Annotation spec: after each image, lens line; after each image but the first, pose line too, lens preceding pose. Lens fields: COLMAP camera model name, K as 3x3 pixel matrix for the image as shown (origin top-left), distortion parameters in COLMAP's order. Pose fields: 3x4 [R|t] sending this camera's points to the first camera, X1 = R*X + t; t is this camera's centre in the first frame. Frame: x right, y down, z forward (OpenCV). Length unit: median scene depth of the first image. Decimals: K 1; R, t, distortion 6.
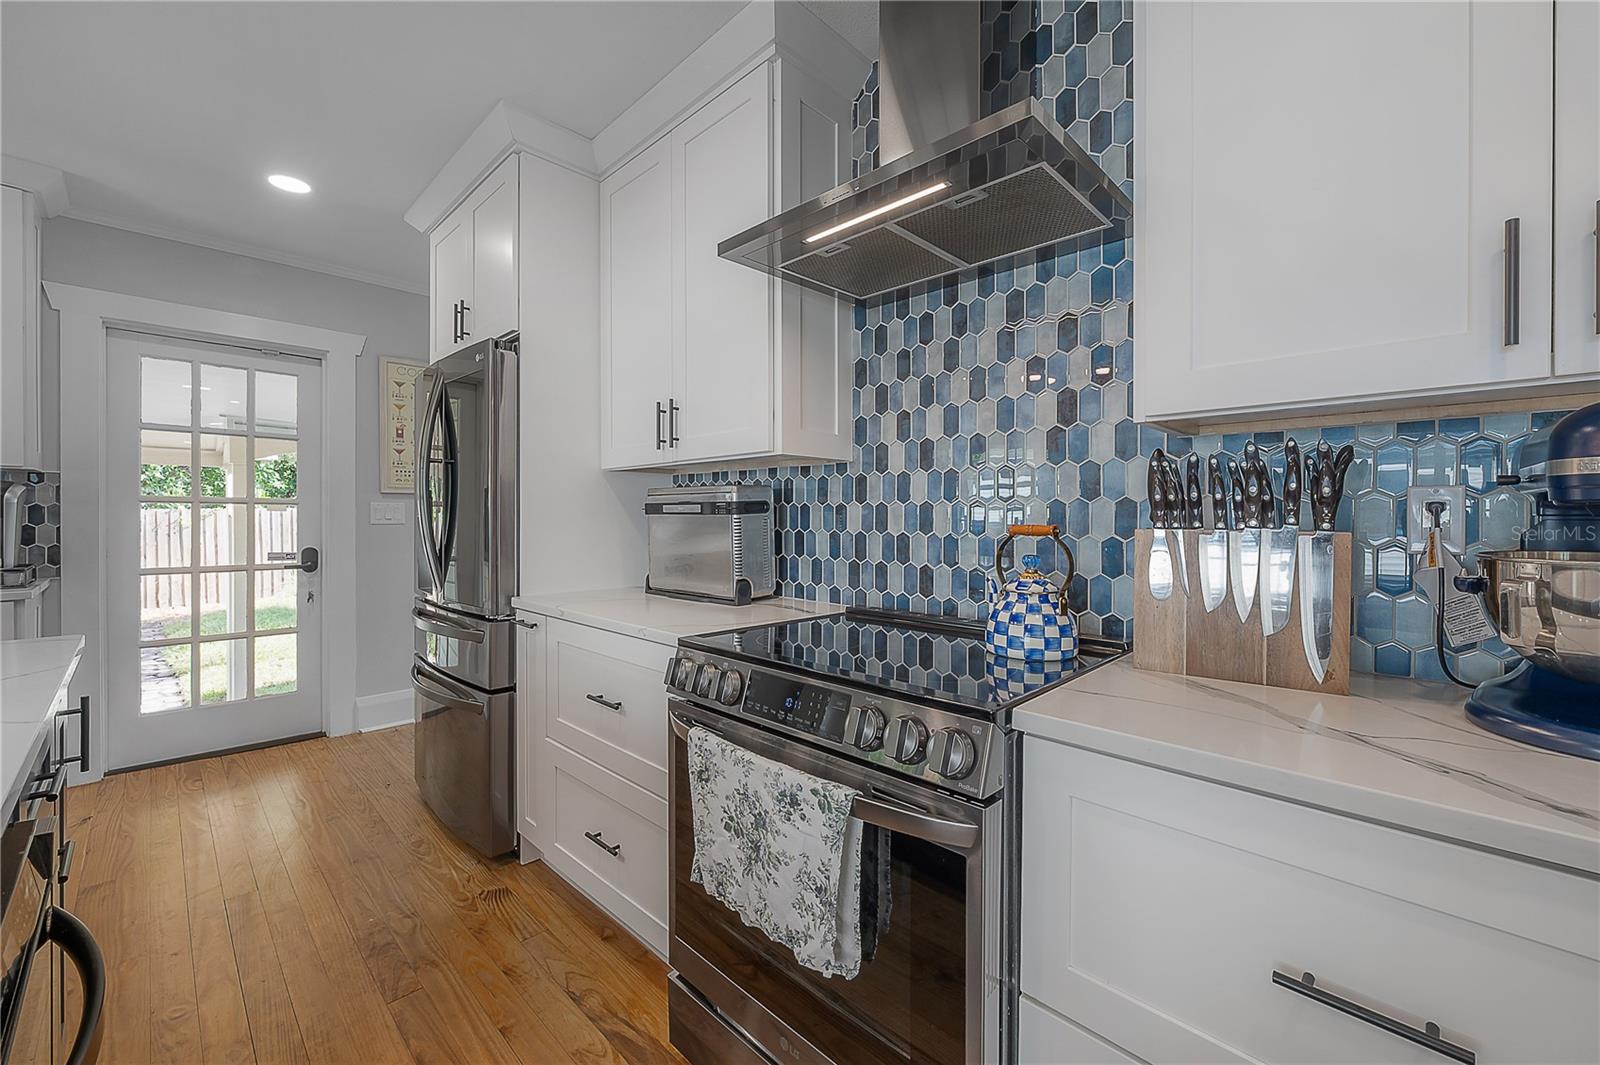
lens RADIAL K [[641.0, 0, 814.0], [0, 641.0, 518.5], [0, 0, 1]] dist [-0.007038, 0.002172]
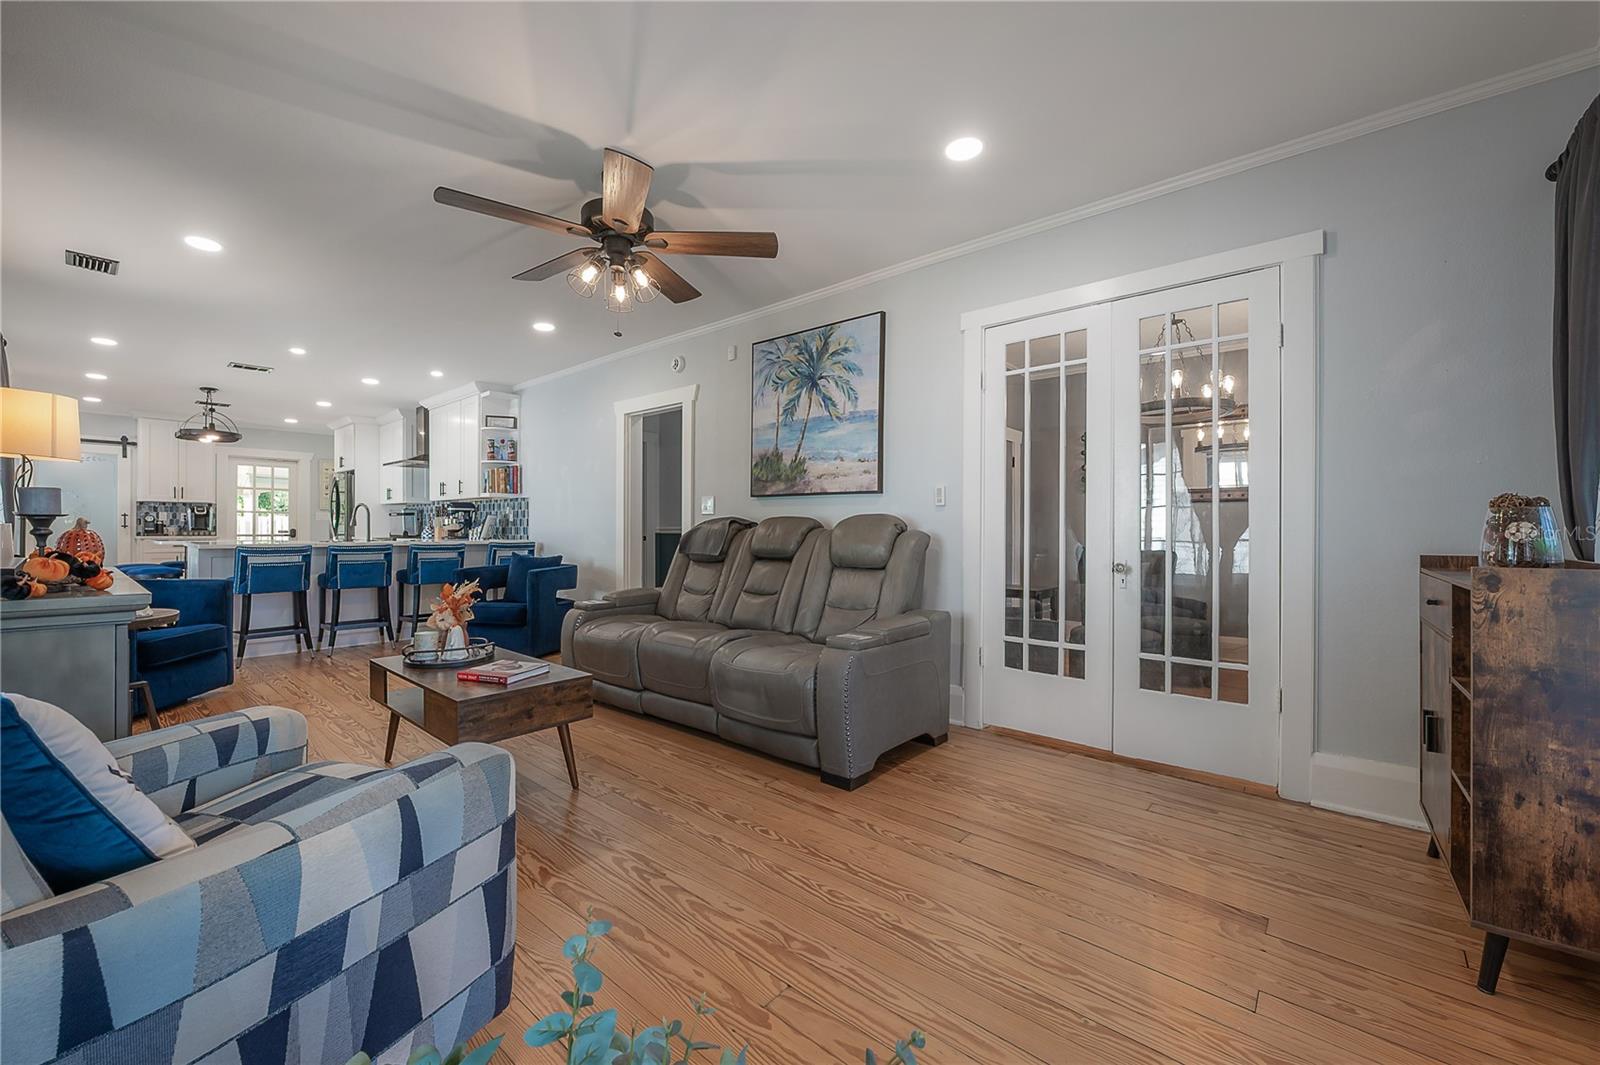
lens RADIAL K [[641.0, 0, 789.9], [0, 641.0, 519.5], [0, 0, 1]] dist [-0.007038, 0.002172]
pose [[0.999581, -0.002907, 0.028789, 2.408117], [0.003130, 0.999965, -0.007706, 0.064091], [-0.028766, 0.007793, 0.999556, -3.432002]]
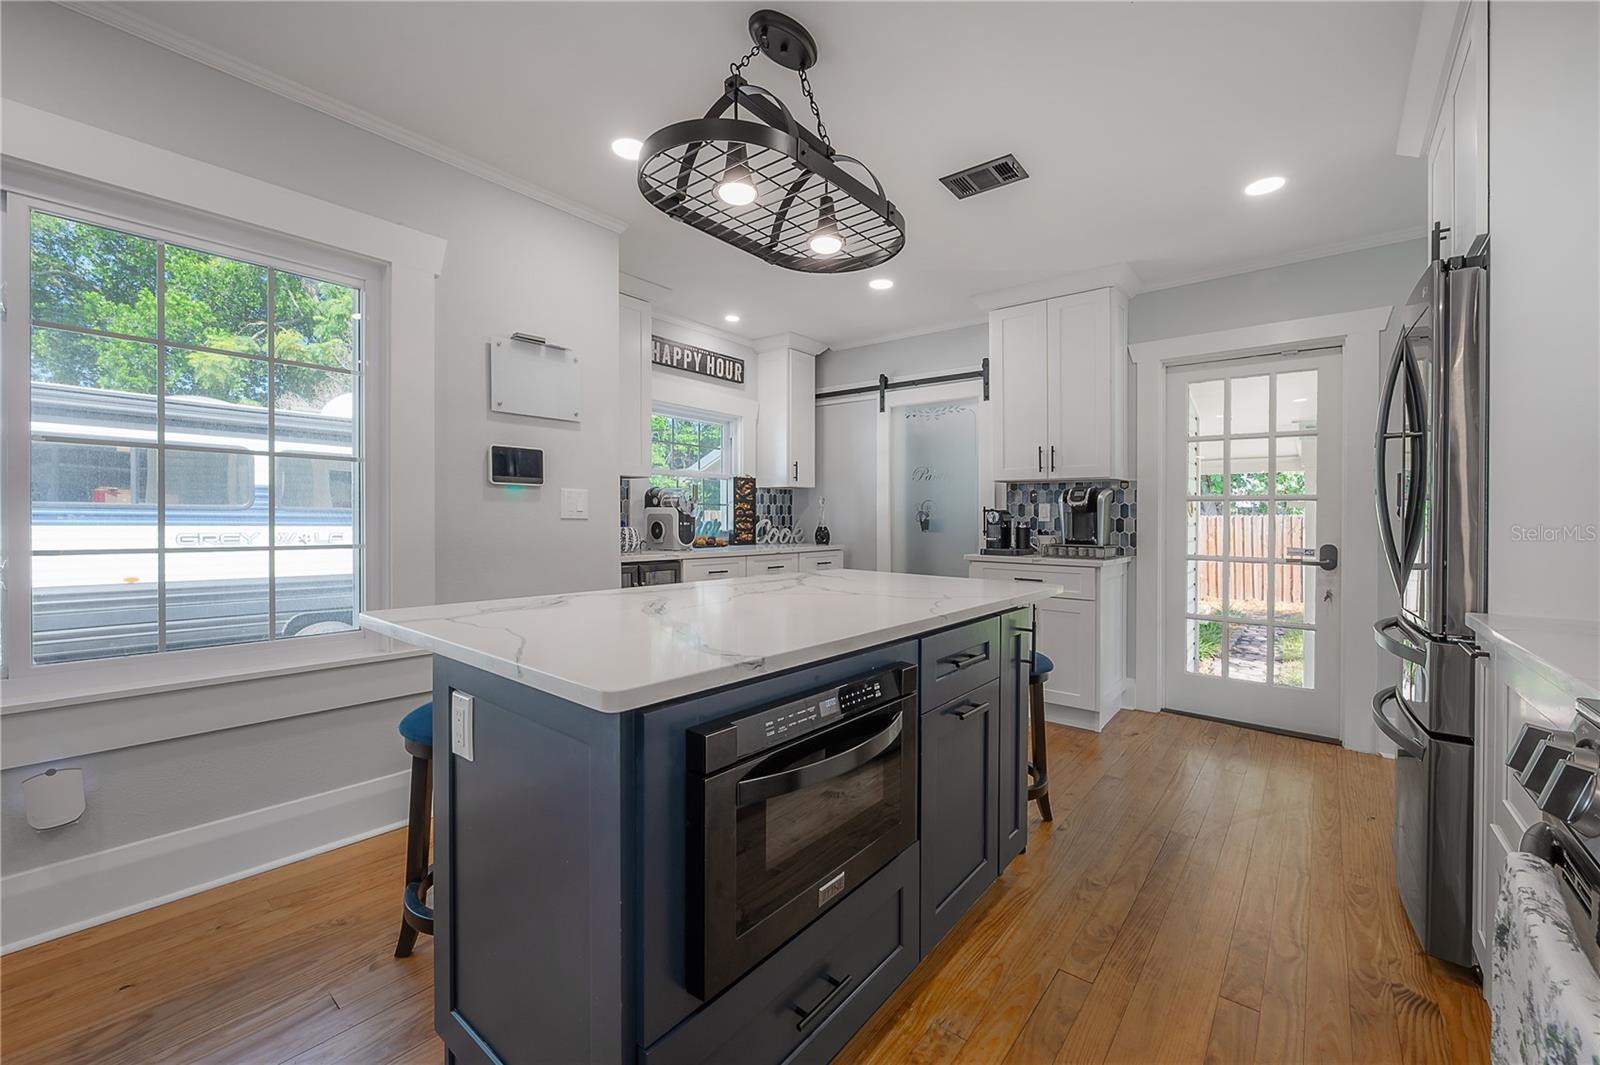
lens RADIAL K [[641.0, 0, 786.0], [0, 641.0, 522.6], [0, 0, 1]] dist [-0.007038, 0.002172]
pose [[0.063292, 0.005136, -0.997982, 0.220361], [-0.012005, 0.999918, 0.004384, 0.033232], [0.997923, 0.011704, 0.063348, 0.224335]]
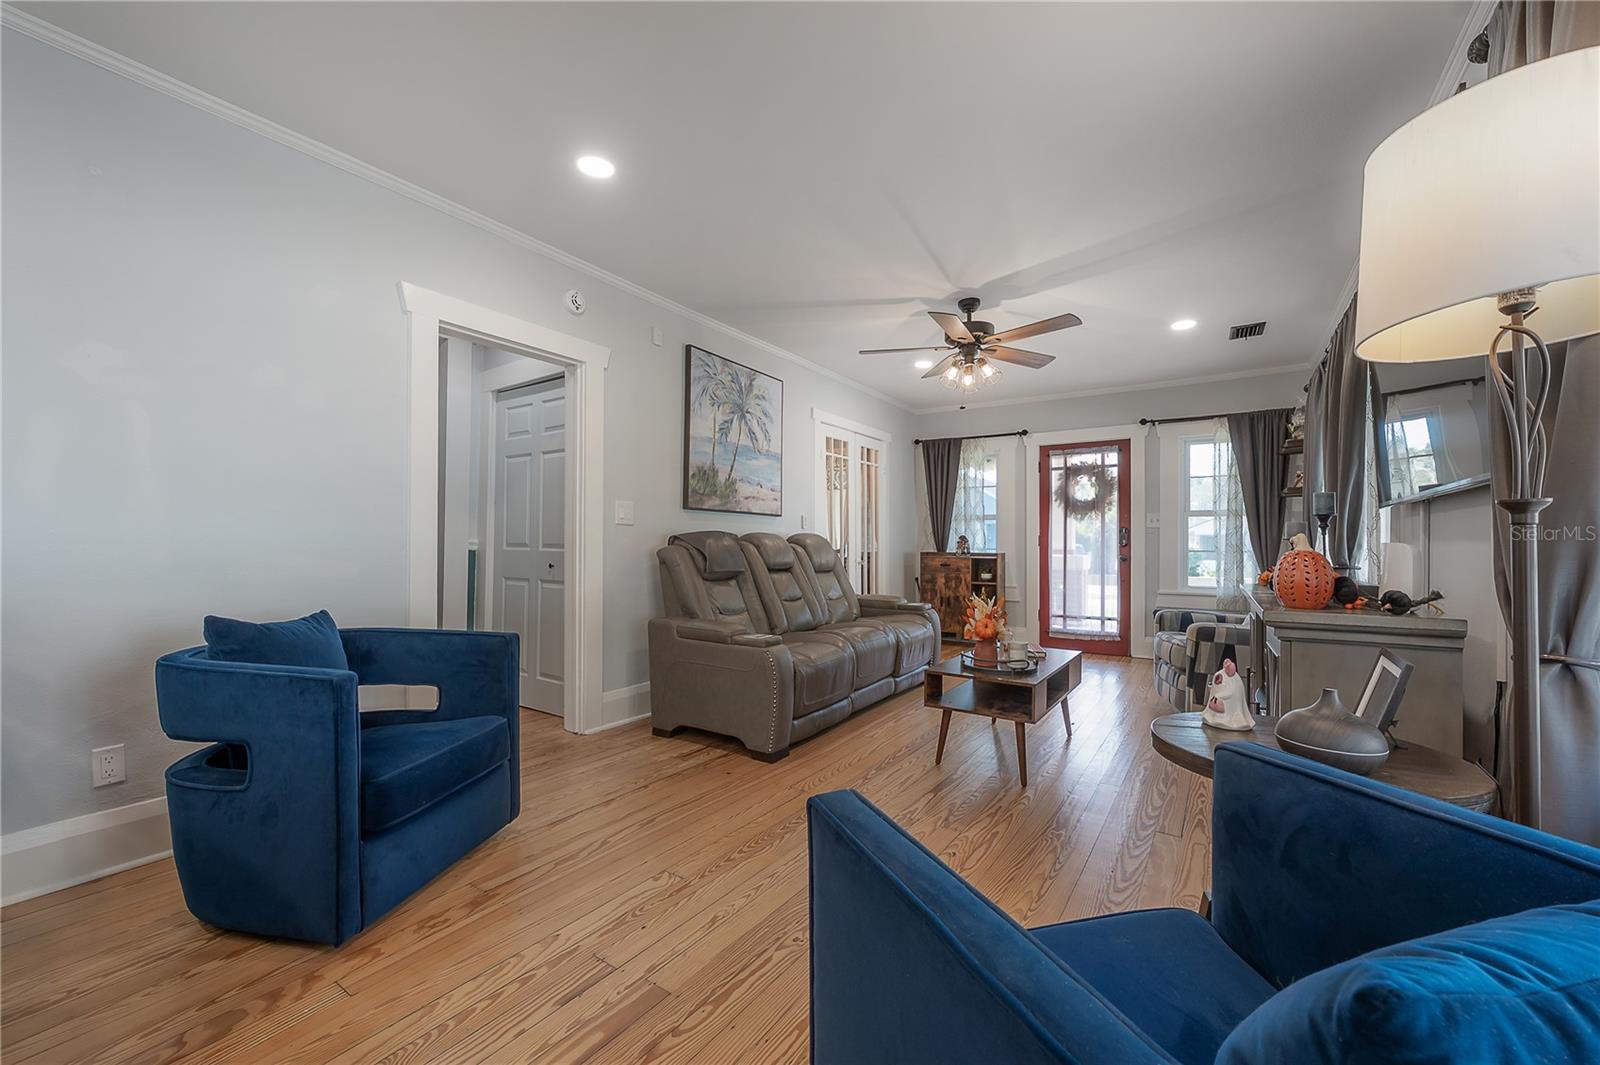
lens RADIAL K [[641.0, 0, 772.3], [0, 641.0, 546.2], [0, 0, 1]] dist [-0.007038, 0.002172]
pose [[-0.163187, -0.007281, 0.986568, 0.215382], [-0.005990, 0.999962, 0.006389, 0.074975], [-0.986577, -0.004867, -0.163224, -1.097169]]
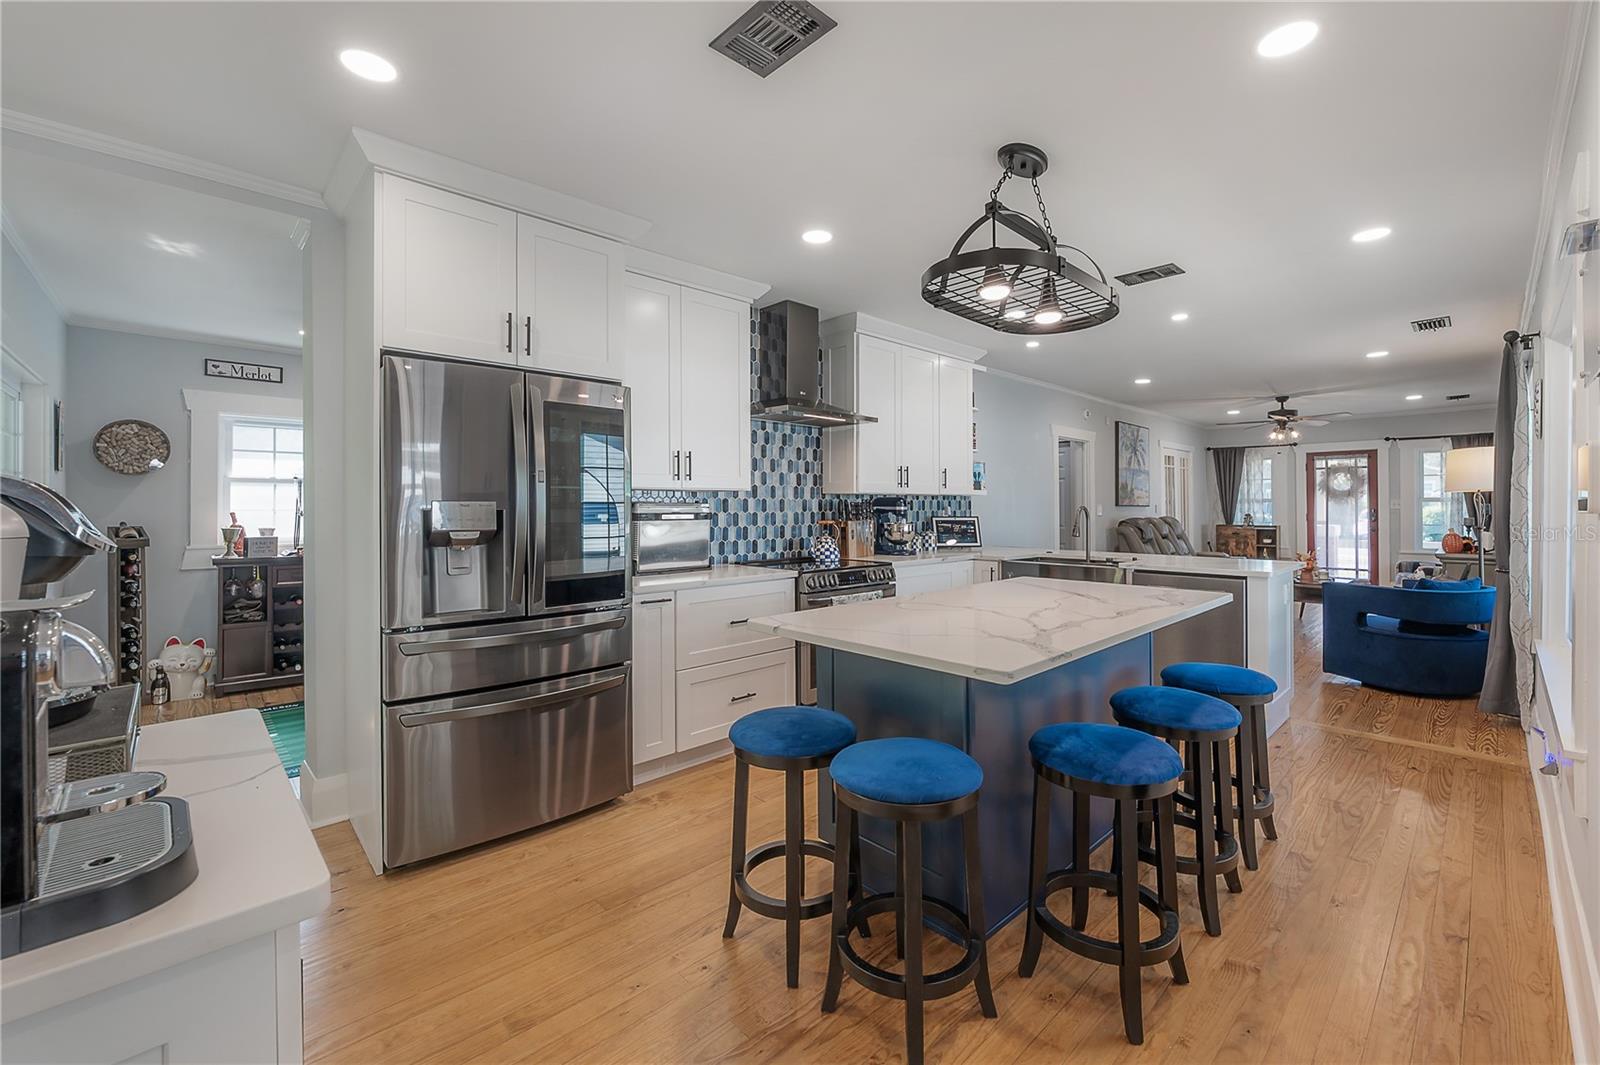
lens RADIAL K [[641.0, 0, 825.7], [0, 641.0, 504.5], [0, 0, 1]] dist [-0.007038, 0.002172]
pose [[0.028588, 0.001122, 0.999591, -1.762776], [0.002377, 0.999996, -0.001190, -0.041807], [-0.999588, 0.002410, 0.028586, 0.565666]]
